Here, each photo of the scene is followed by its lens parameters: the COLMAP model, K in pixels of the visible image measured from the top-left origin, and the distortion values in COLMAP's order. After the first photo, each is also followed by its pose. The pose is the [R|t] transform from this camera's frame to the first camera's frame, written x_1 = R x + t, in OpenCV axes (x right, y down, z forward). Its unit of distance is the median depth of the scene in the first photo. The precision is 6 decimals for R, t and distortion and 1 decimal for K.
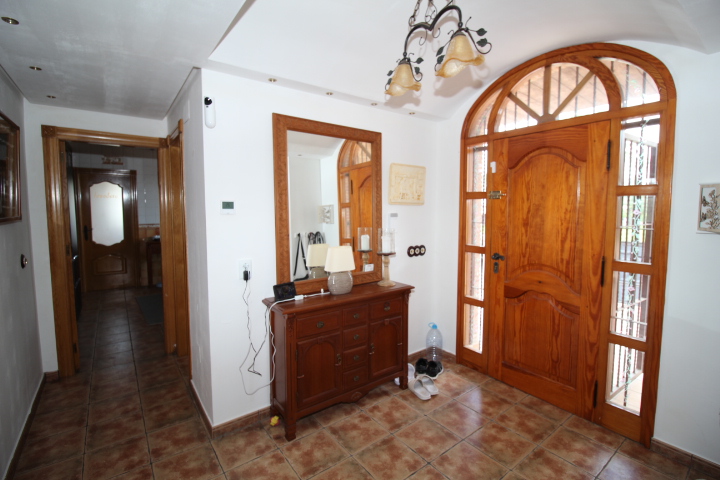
lens RADIAL K [[329.7, 0, 363.0], [0, 329.7, 233.7], [0, 0, 1]] dist [-0.018560, -0.000270]
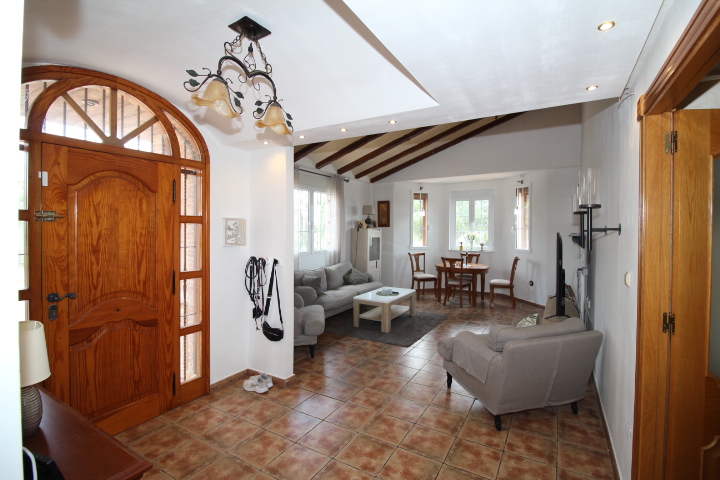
lens RADIAL K [[329.7, 0, 365.1], [0, 329.7, 234.6], [0, 0, 1]] dist [-0.018560, -0.000270]
pose [[-0.387967, -0.018592, 0.921486, -0.701947], [0.068431, 0.996456, 0.048916, -0.079051], [-0.919129, 0.082036, -0.385320, 0.787643]]
